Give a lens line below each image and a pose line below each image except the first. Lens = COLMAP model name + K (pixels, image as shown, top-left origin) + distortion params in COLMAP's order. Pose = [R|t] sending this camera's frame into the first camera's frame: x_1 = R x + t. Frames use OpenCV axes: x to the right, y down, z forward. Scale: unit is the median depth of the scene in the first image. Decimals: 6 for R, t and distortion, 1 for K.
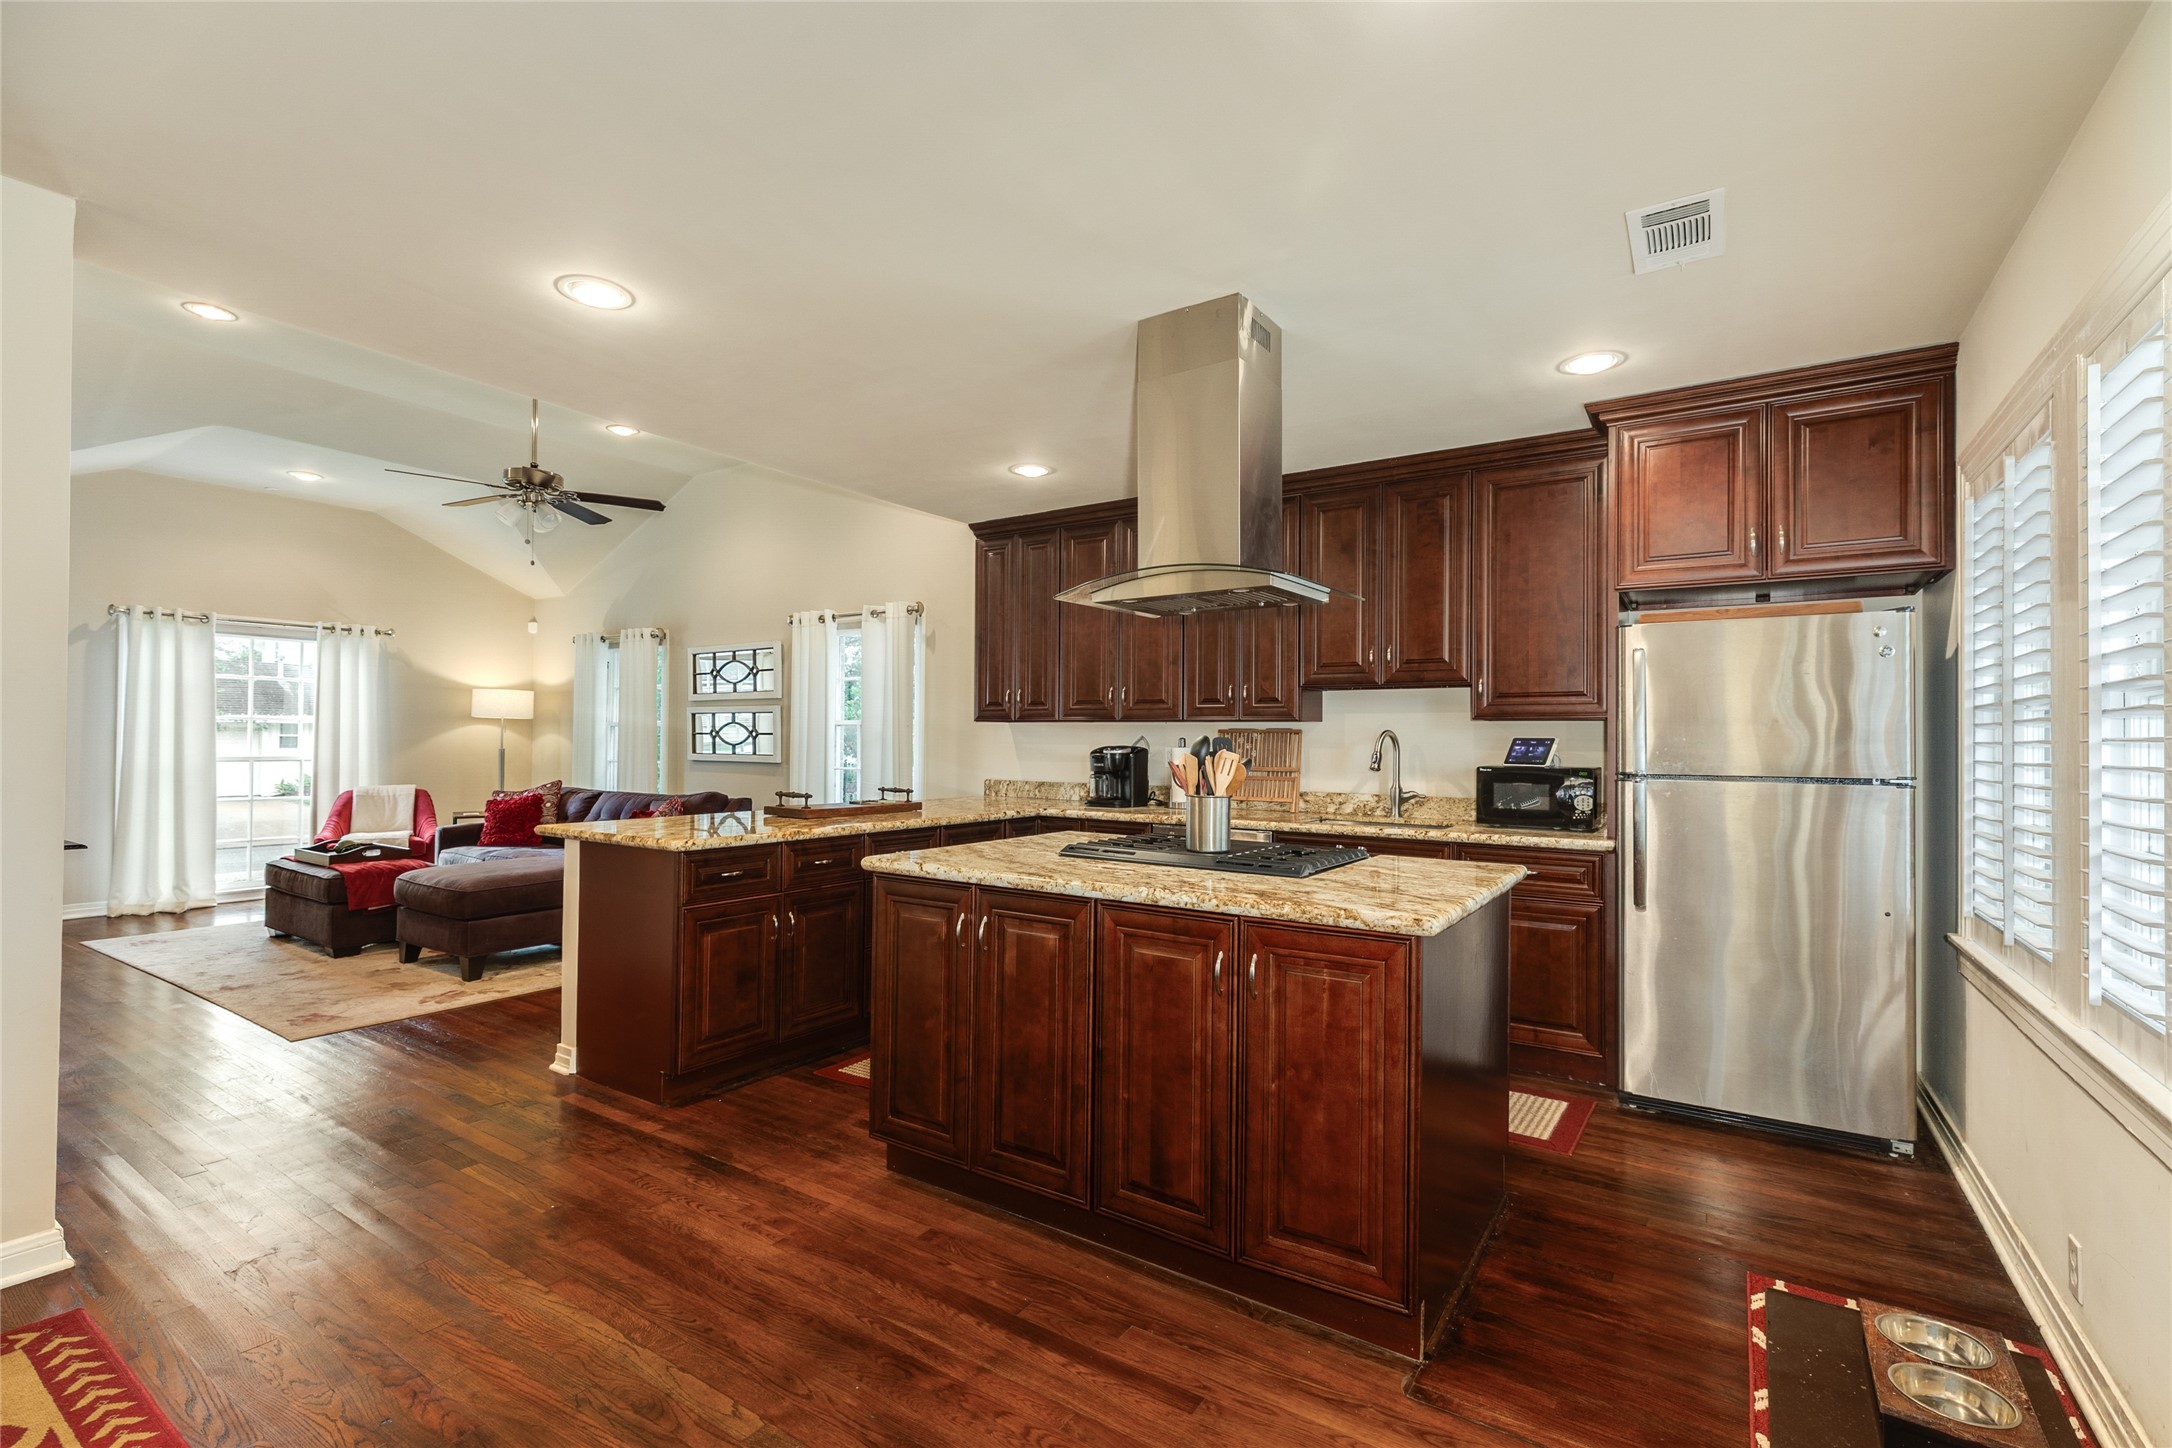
lens RADIAL K [[962.3, 0, 1085.0], [0, 962.3, 733.6], [0, 0, 1]] dist [0.006130, -0.000854]
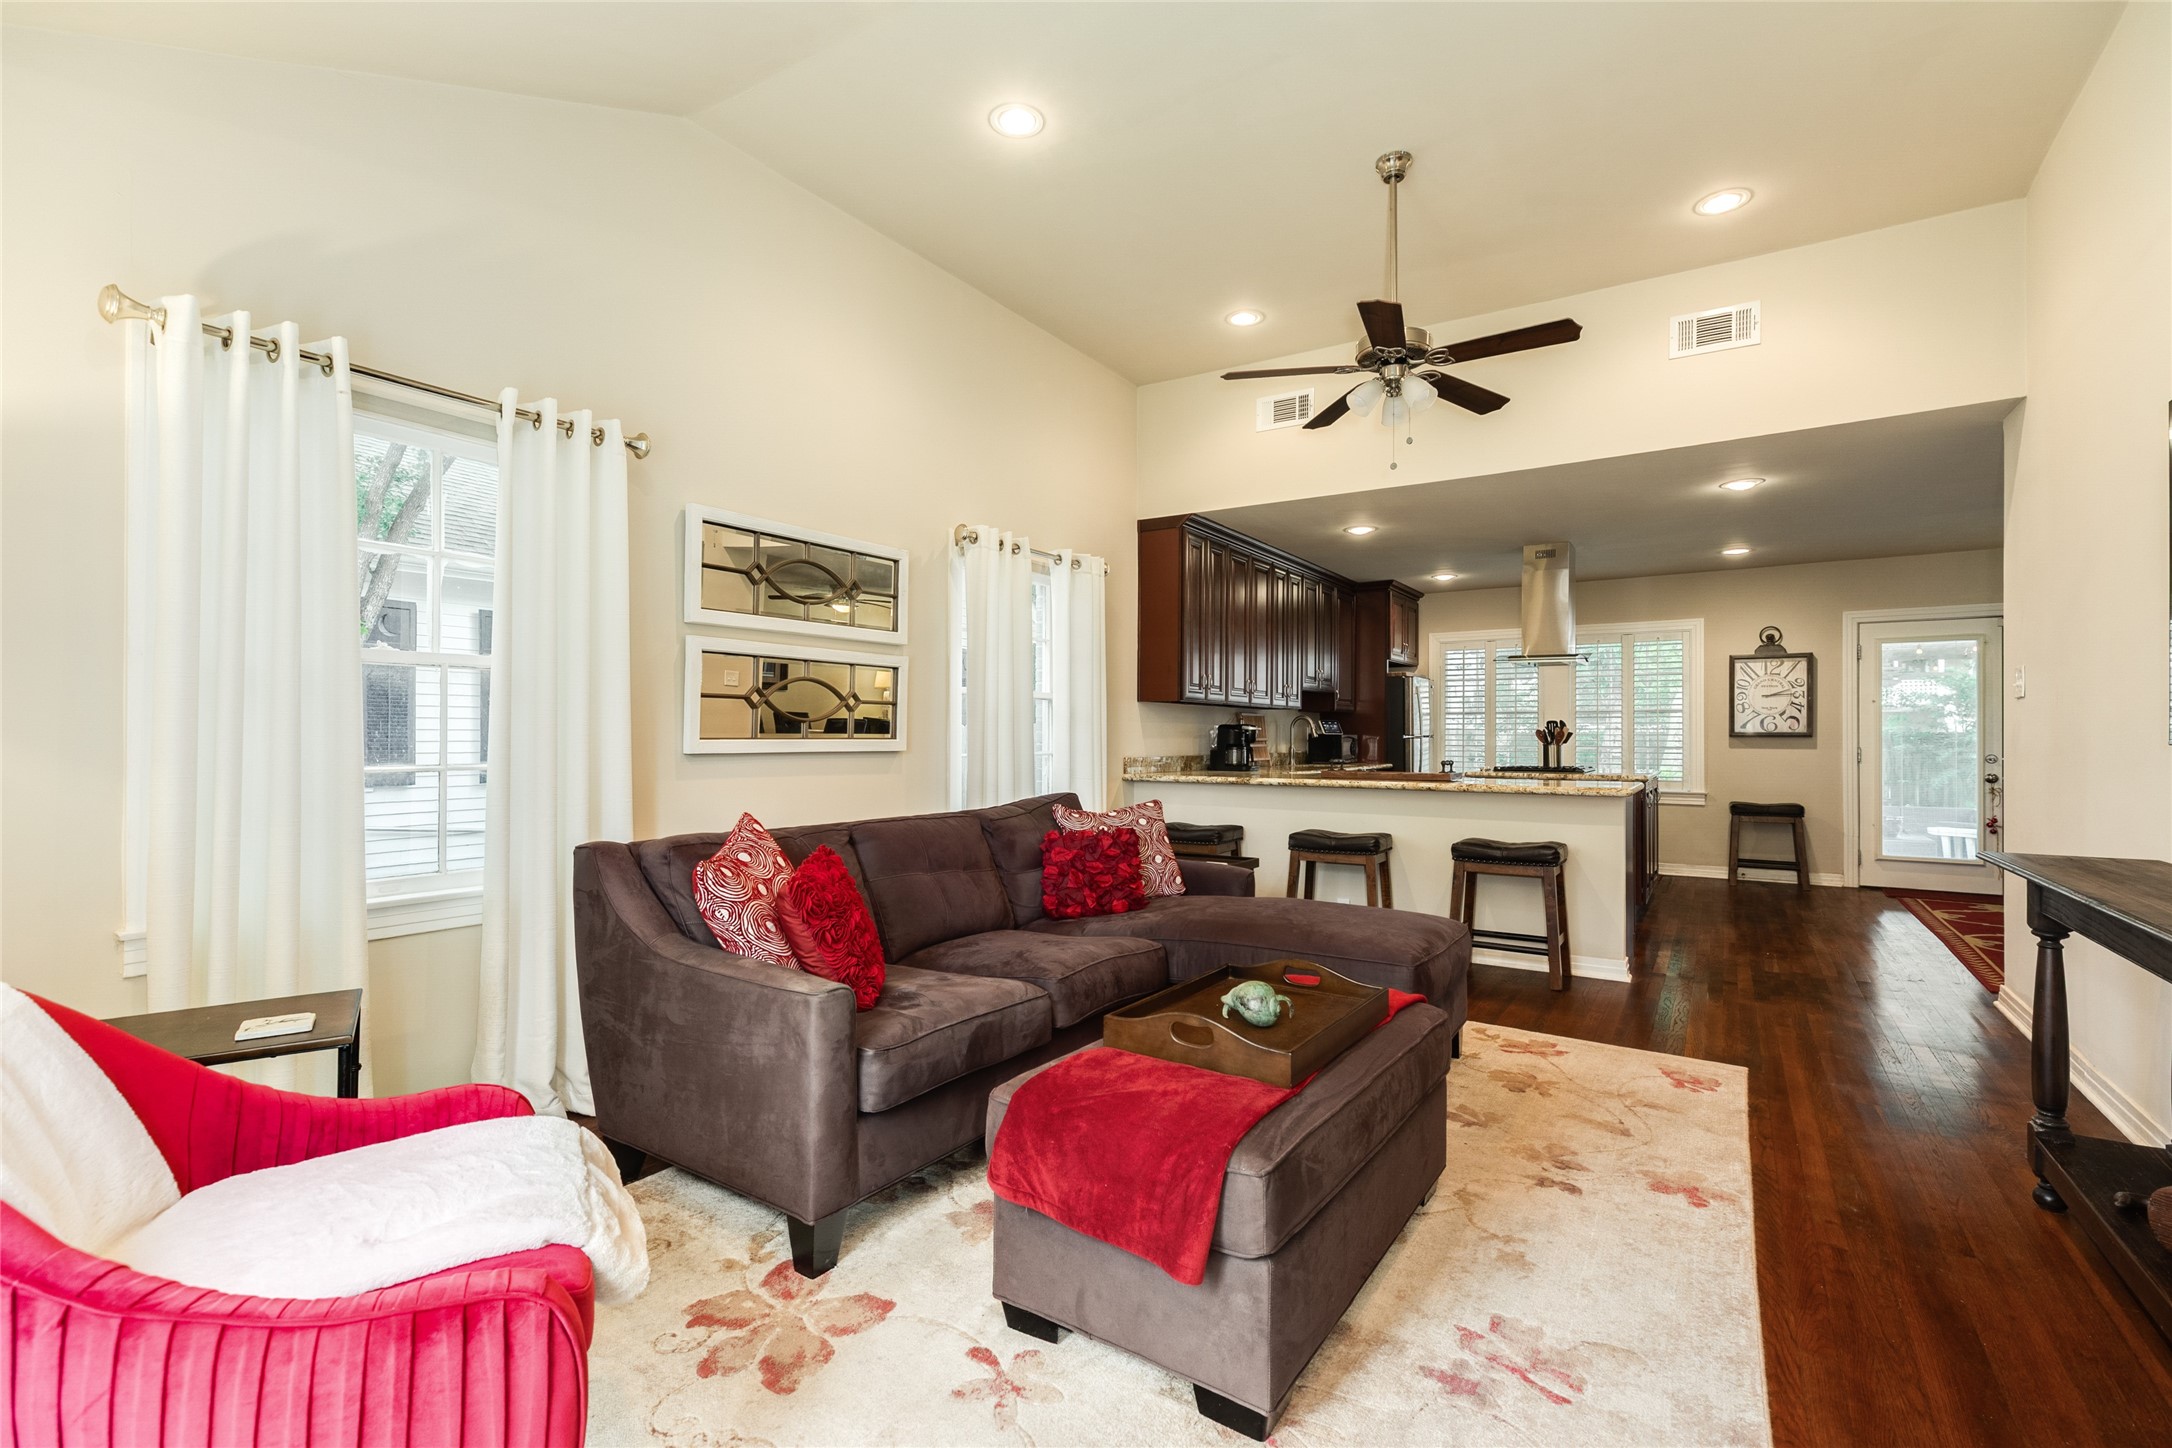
lens RADIAL K [[962.3, 0, 1087.8], [0, 962.3, 728.8], [0, 0, 1]] dist [0.006130, -0.000854]
pose [[-0.001427, -0.001254, 0.999998, -0.991414], [-0.011198, 0.999937, 0.001237, 0.014852], [-0.999936, -0.011196, -0.001441, 0.940137]]
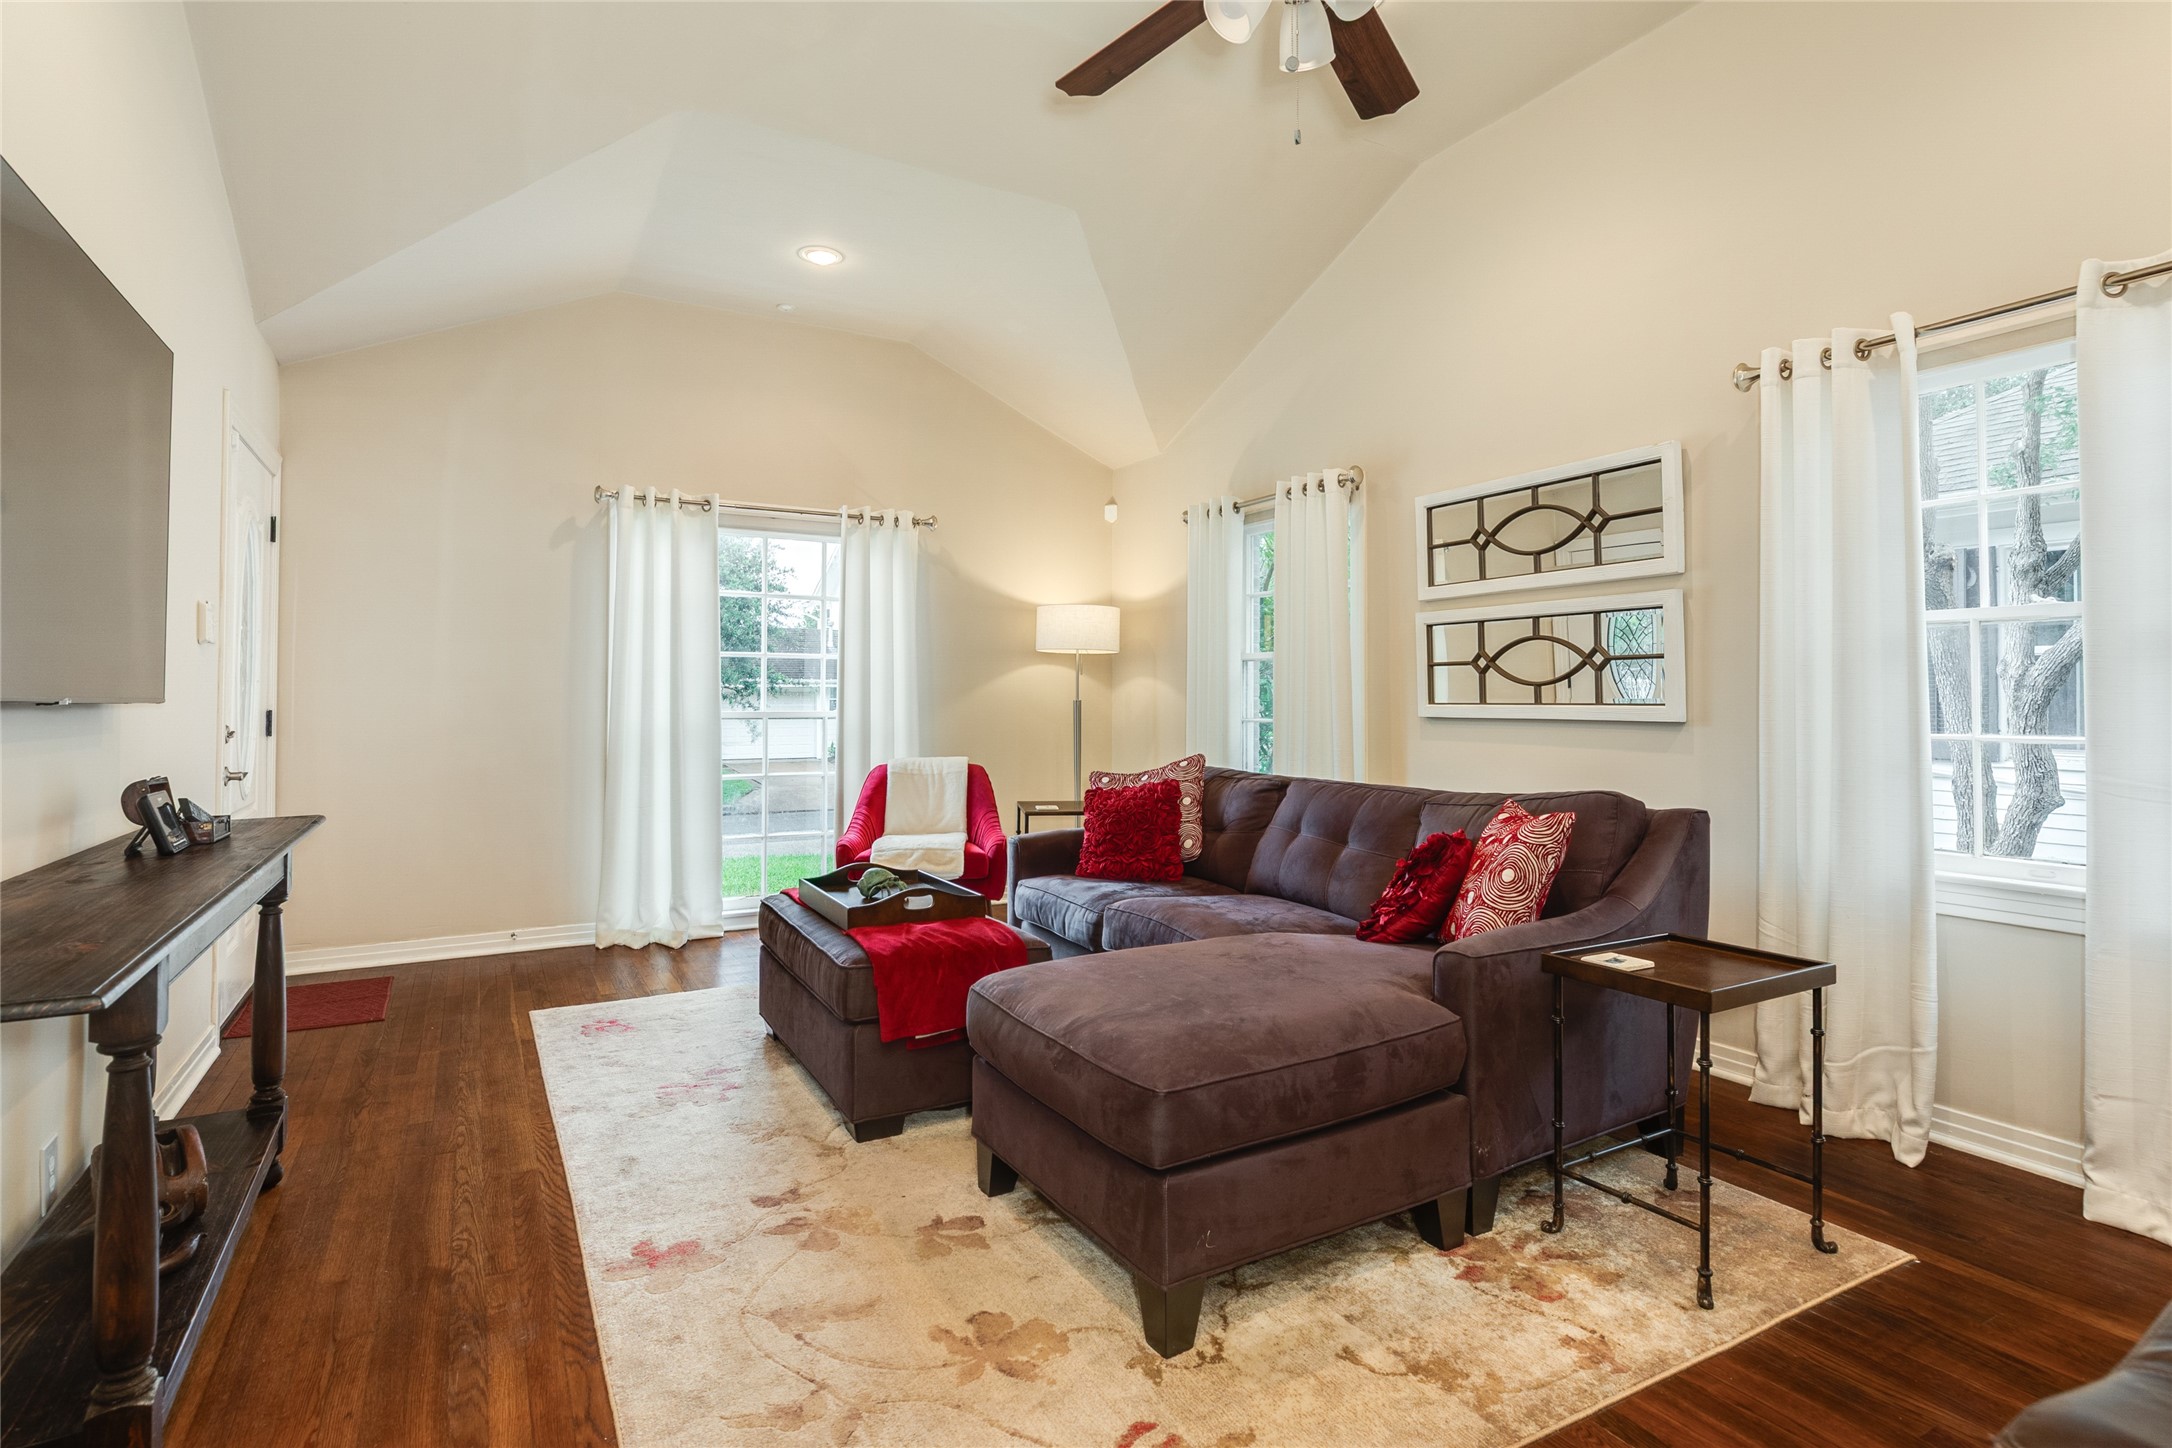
lens RADIAL K [[1065.8, 0, 1089.0], [0, 1065.8, 705.6], [0, 0, 1]] dist [-0.001965, -0.000286]
pose [[0.894619, -0.006199, -0.446787, -0.361465], [0.009099, 0.999949, 0.004346, 0.019802], [0.446737, -0.007953, 0.894630, 0.479328]]
